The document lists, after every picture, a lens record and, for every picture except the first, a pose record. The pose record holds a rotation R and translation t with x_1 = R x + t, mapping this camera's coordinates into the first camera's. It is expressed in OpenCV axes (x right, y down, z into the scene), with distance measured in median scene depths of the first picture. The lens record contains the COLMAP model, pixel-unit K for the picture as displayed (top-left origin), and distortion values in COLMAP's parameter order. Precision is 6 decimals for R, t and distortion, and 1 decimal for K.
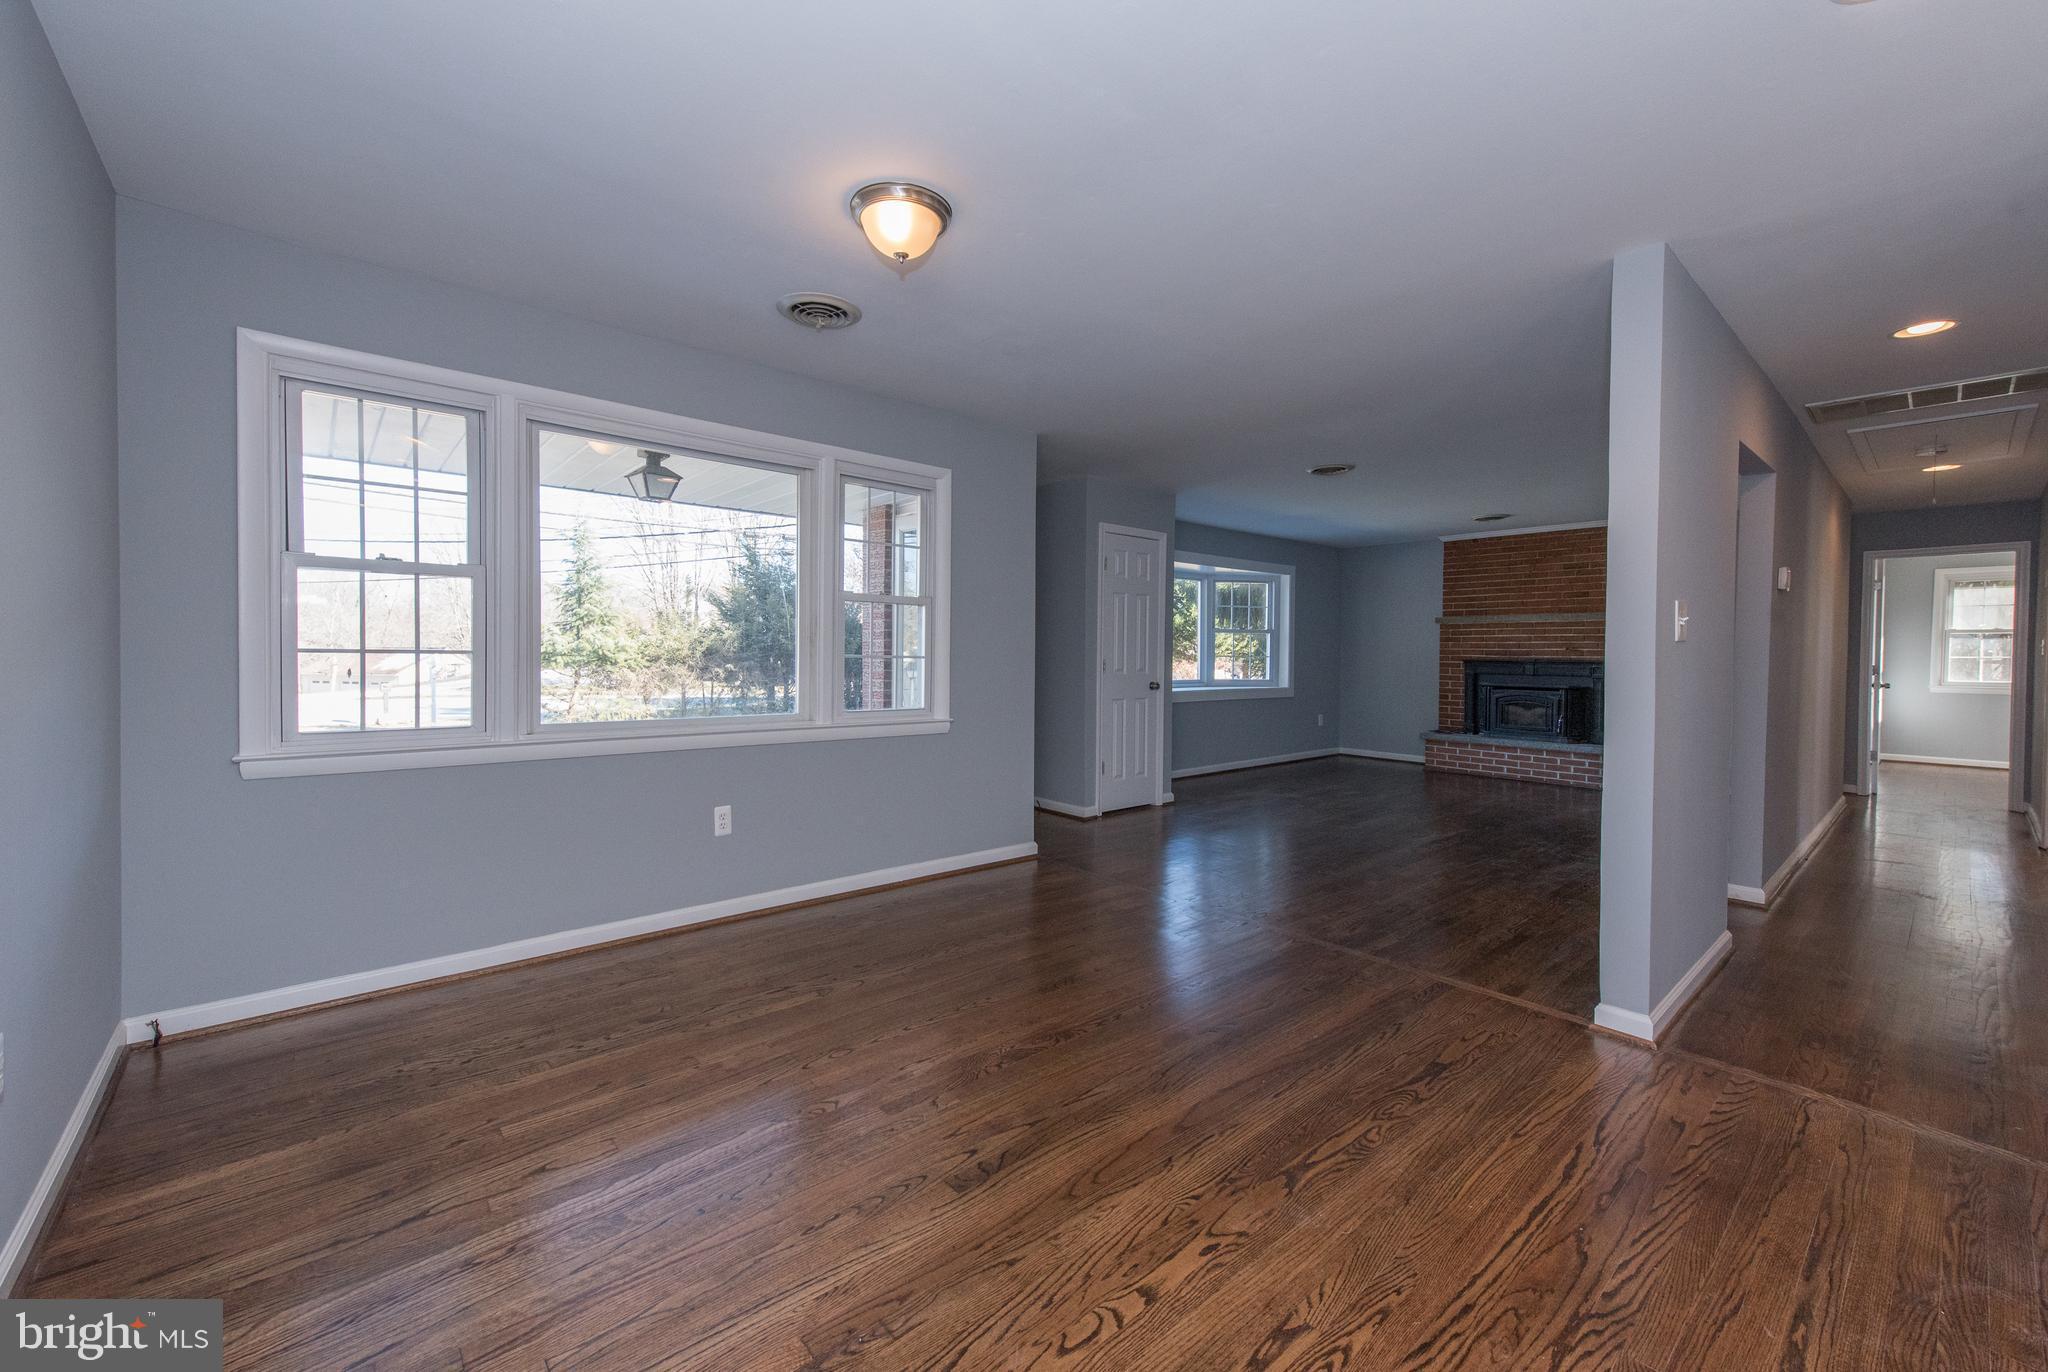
lens RADIAL K [[796.3, 0, 1031.3], [0, 796.3, 672.2], [0, 0, 1]] dist [0.008352, -0.000431]
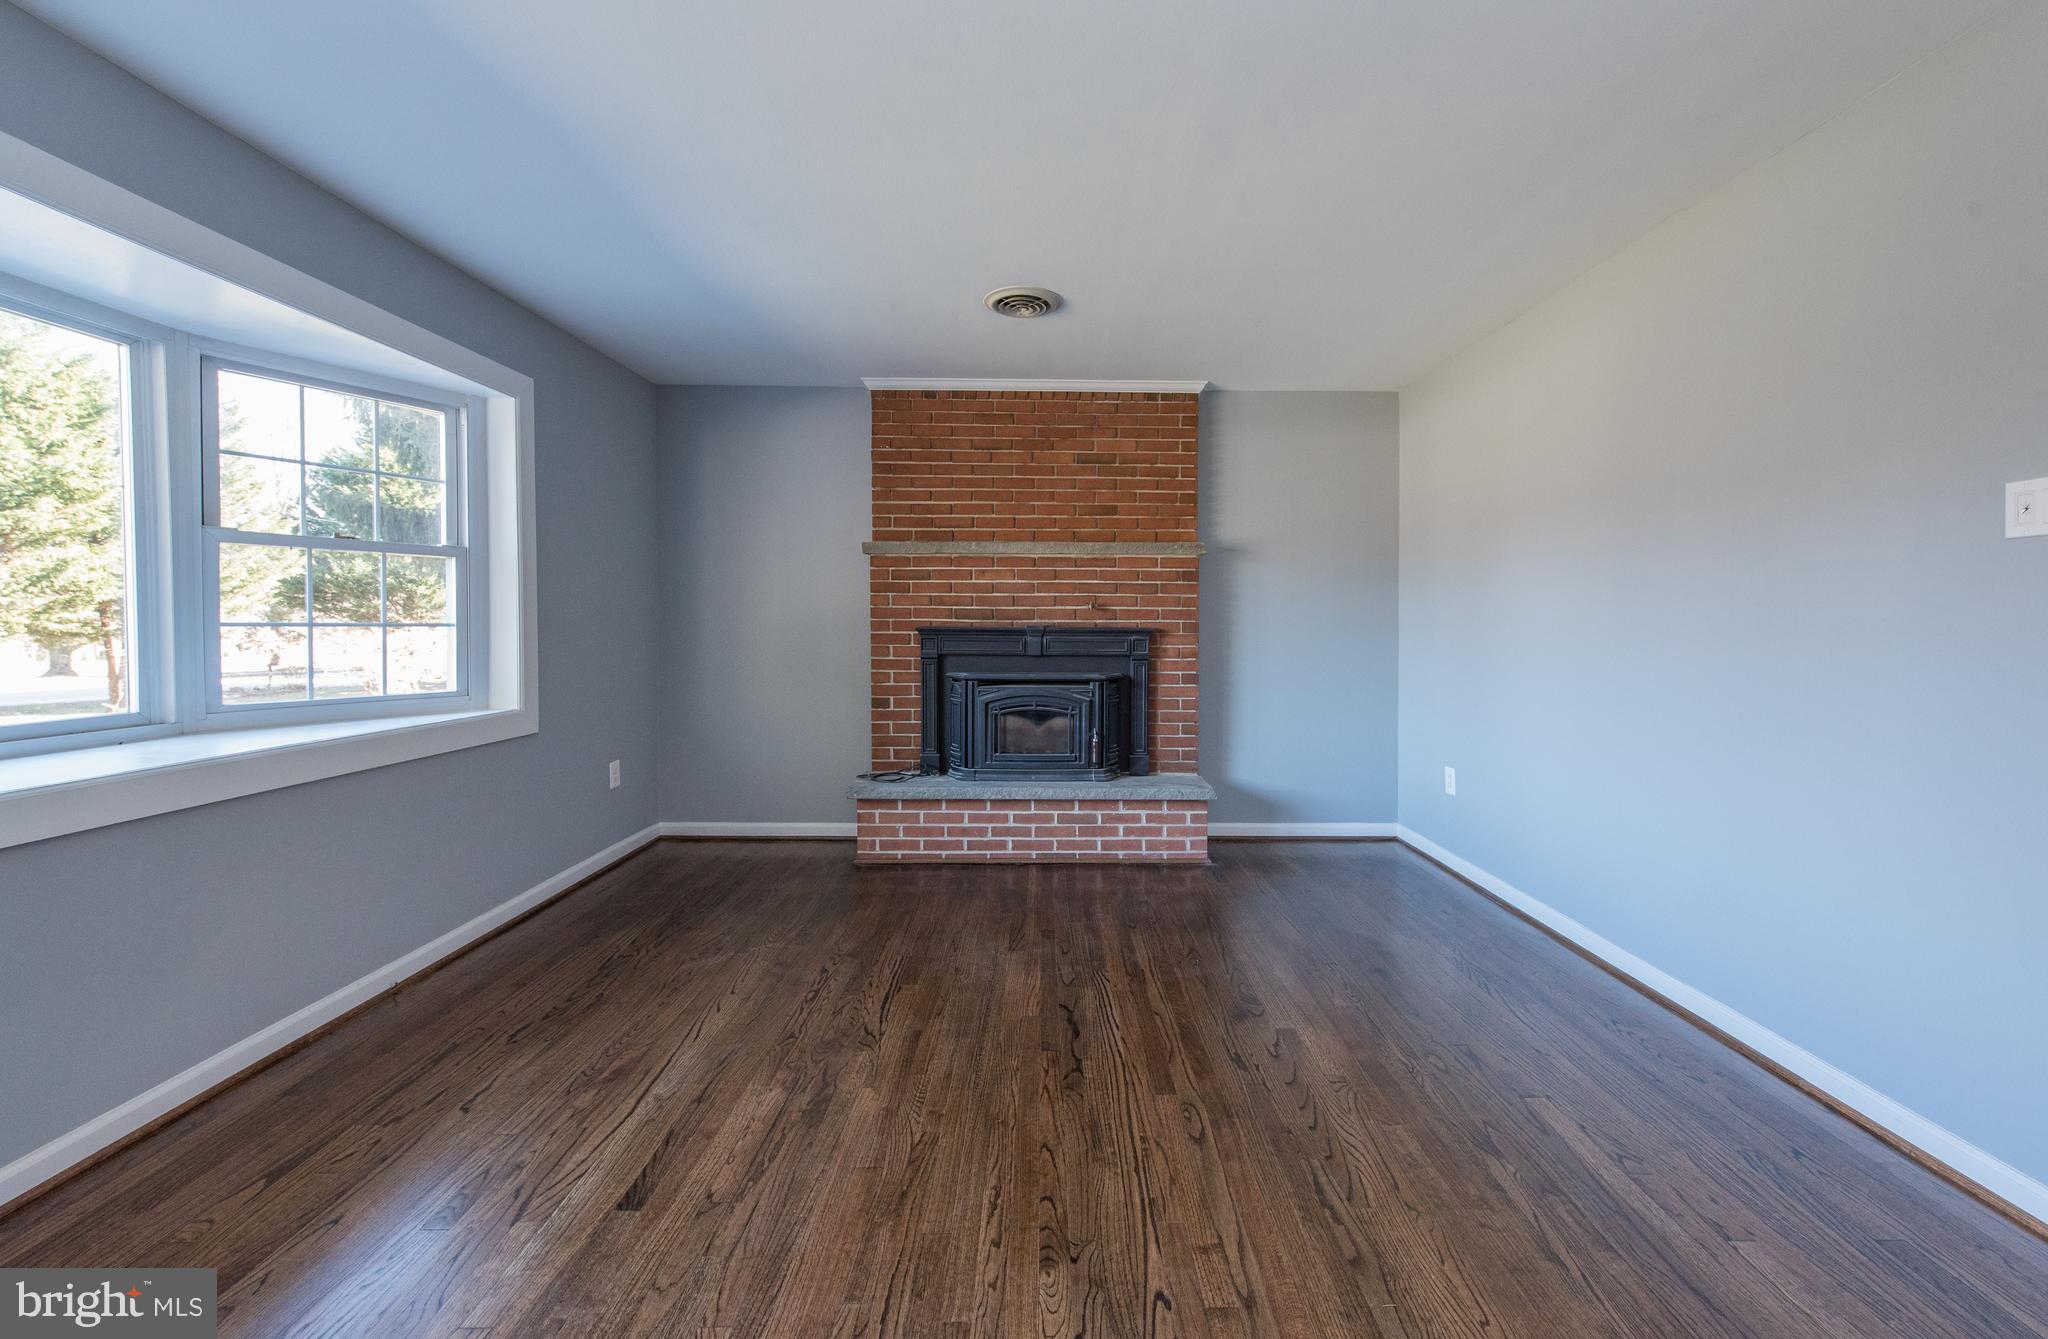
lens RADIAL K [[808.6, 0, 1055.5], [0, 808.6, 631.4], [0, 0, 1]] dist [0.003536, -0.001030]
pose [[0.650477, -0.015746, 0.759362, 0.220980], [0.021095, 0.999774, 0.002660, -0.013441], [-0.759233, 0.014288, 0.650663, 0.628053]]
